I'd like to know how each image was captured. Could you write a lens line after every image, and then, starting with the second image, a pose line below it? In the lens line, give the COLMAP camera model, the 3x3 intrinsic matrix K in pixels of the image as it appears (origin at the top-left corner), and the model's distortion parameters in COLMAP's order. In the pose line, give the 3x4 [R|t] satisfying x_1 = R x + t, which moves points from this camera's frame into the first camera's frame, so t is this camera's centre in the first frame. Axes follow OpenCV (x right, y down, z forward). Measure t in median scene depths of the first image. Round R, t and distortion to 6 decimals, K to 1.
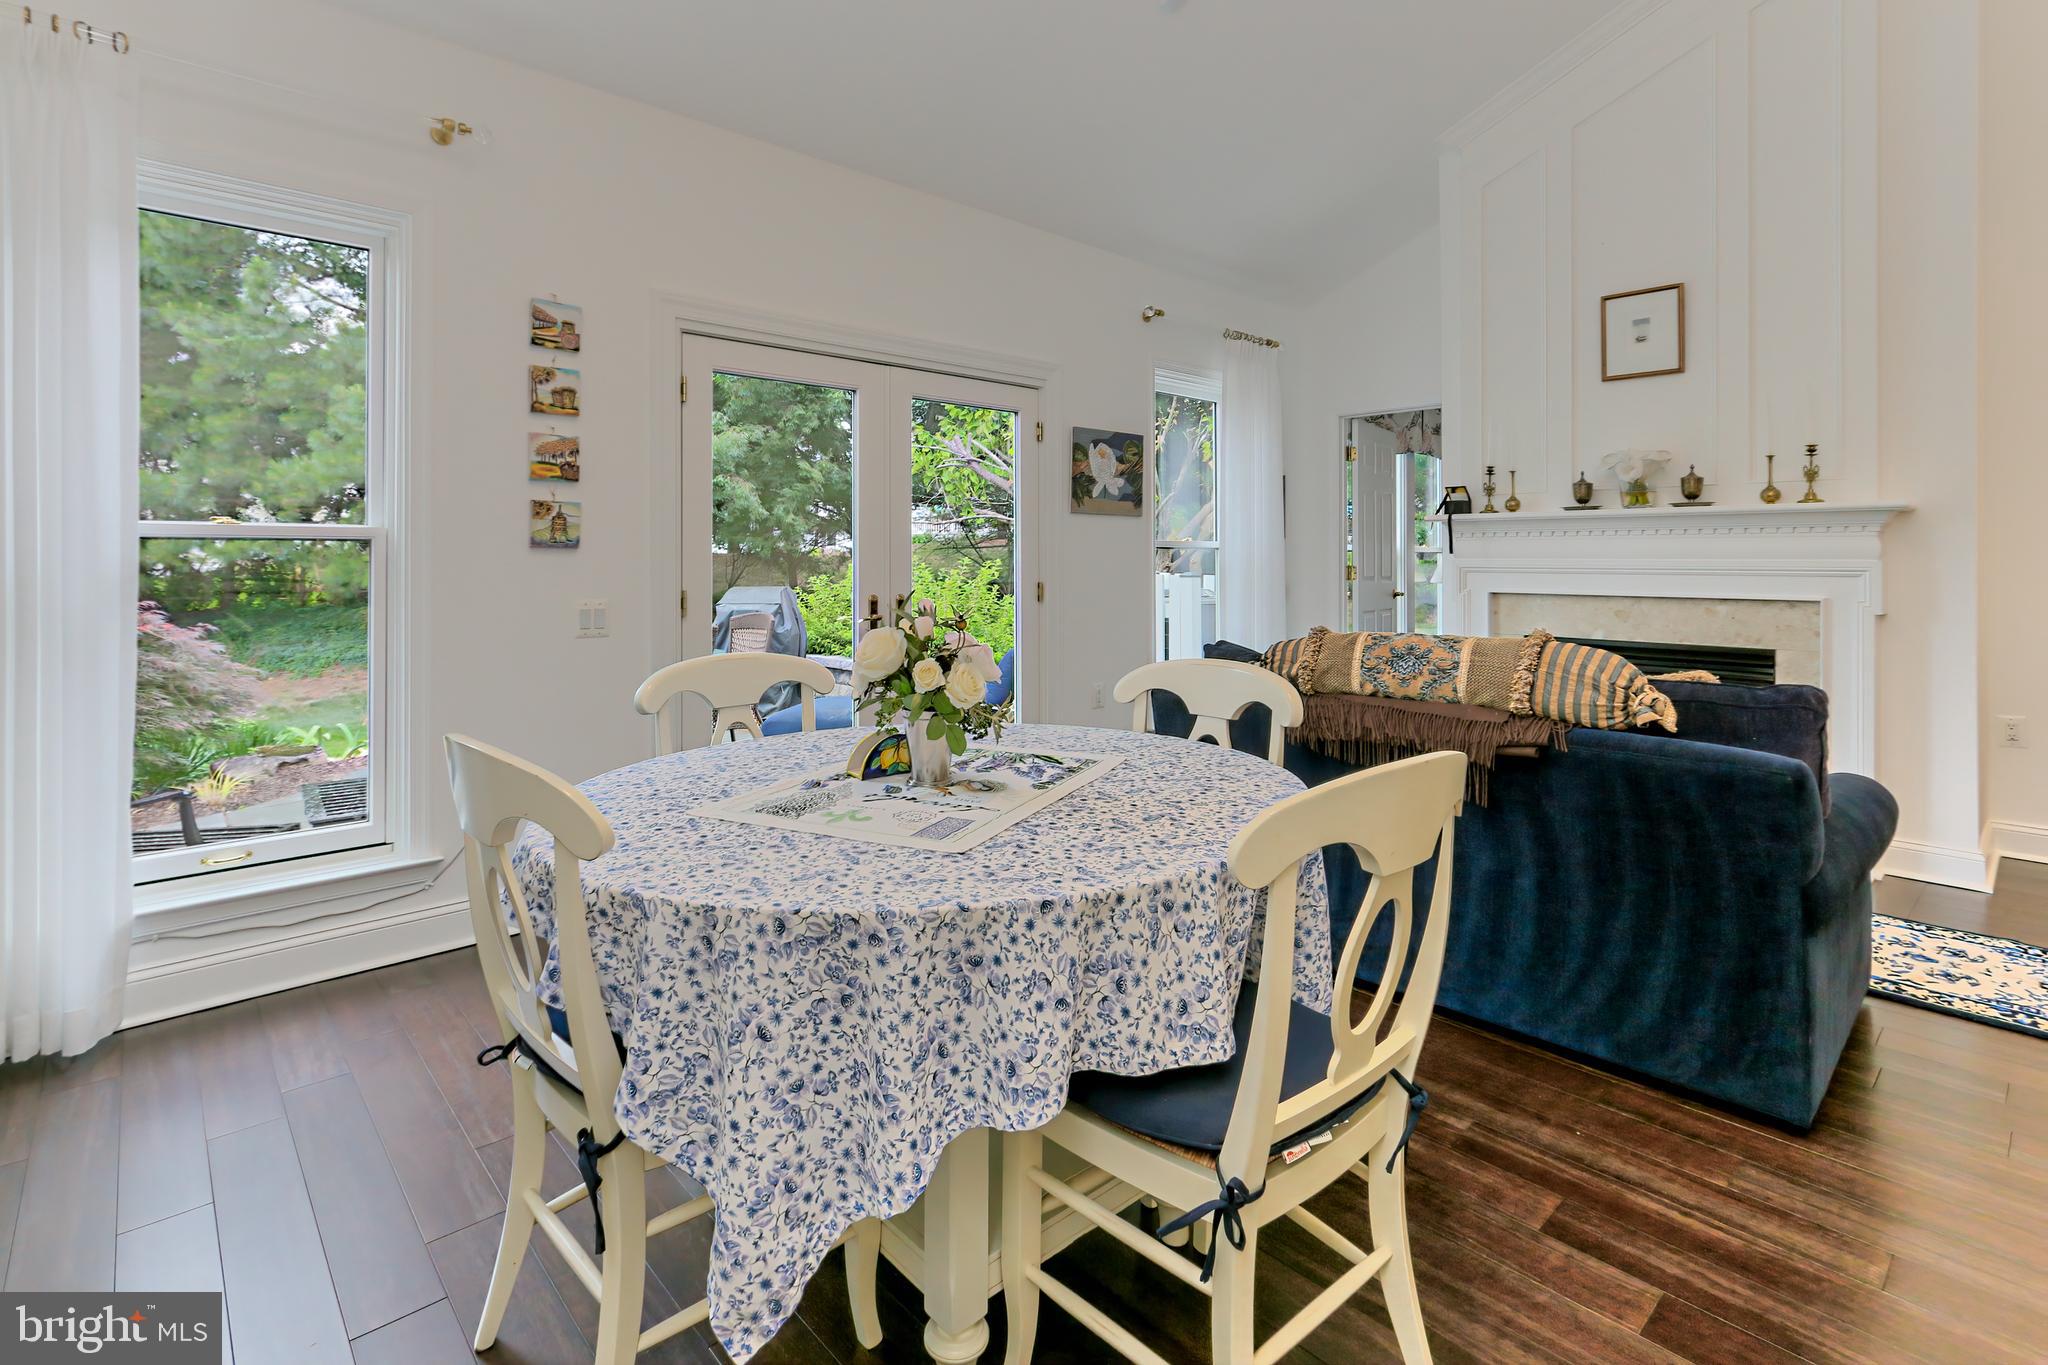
lens RADIAL K [[991.2, 0, 1022.5], [0, 991.2, 557.0], [0, 0, 1]] dist [0.000704, -0.000069]
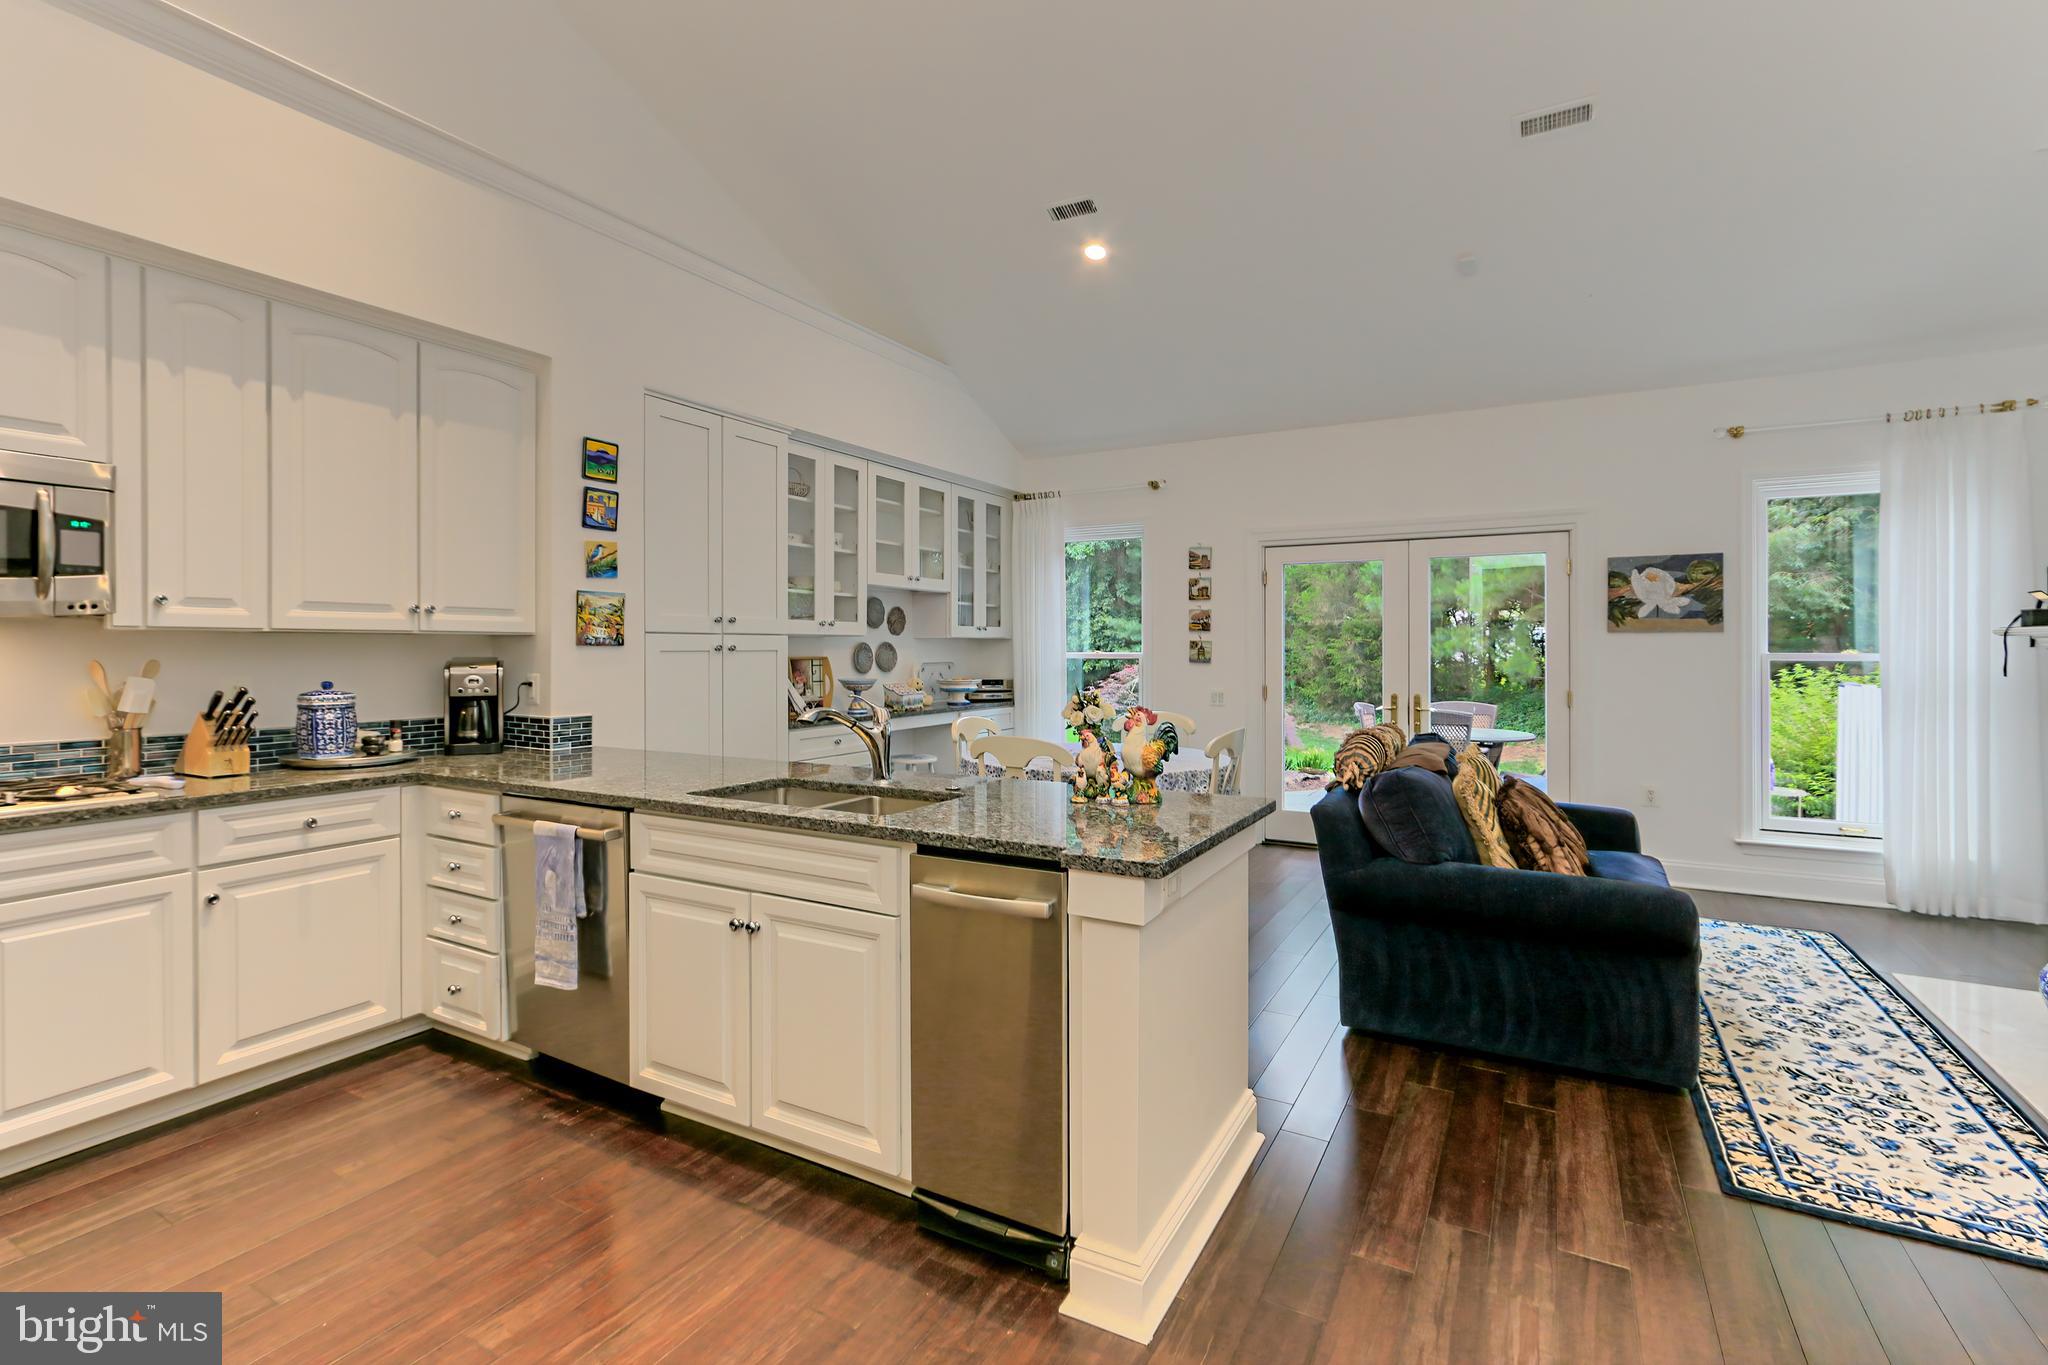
lens RADIAL K [[941.5, 0, 1011.9], [0, 941.5, 647.7], [0, 0, 1]] dist [-0.003815, 0.004427]
pose [[0.312411, -0.000108, -0.949947, 1.053844], [0.002512, 0.999997, 0.000713, -0.034817], [0.949944, -0.002609, 0.312410, -0.009961]]
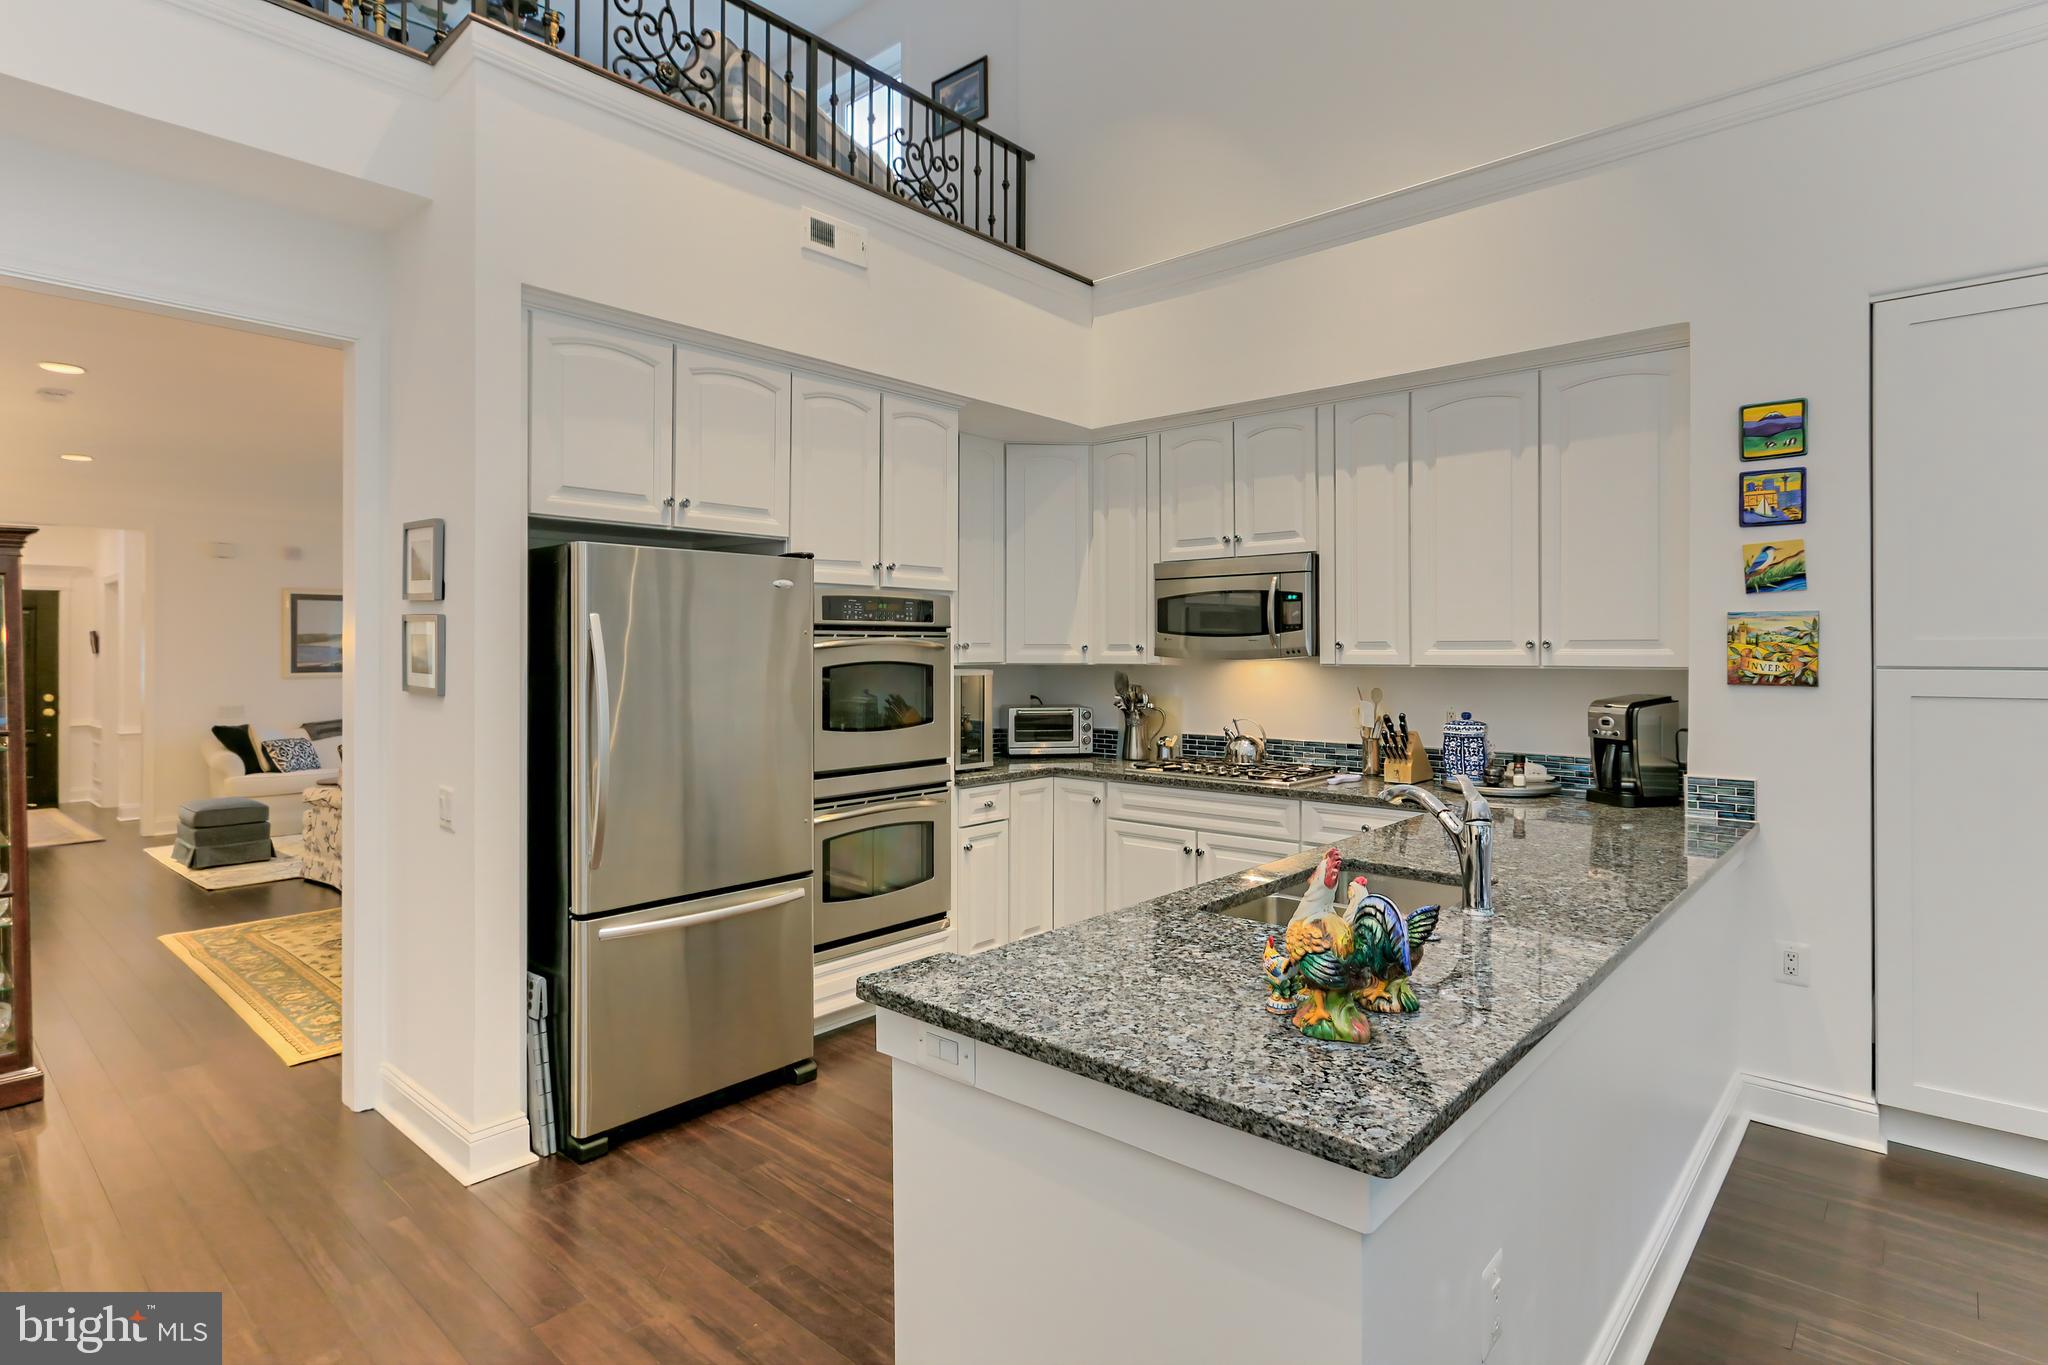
lens RADIAL K [[1047.3, 0, 1006.4], [0, 1047.3, 649.1], [0, 0, 1]] dist [-0.024908, 0.019976]
pose [[-0.995234, 0.002382, -0.097485, 0.639682], [0.002708, 0.999991, -0.003213, -0.064231], [0.097477, -0.003461, -0.995232, 0.612299]]
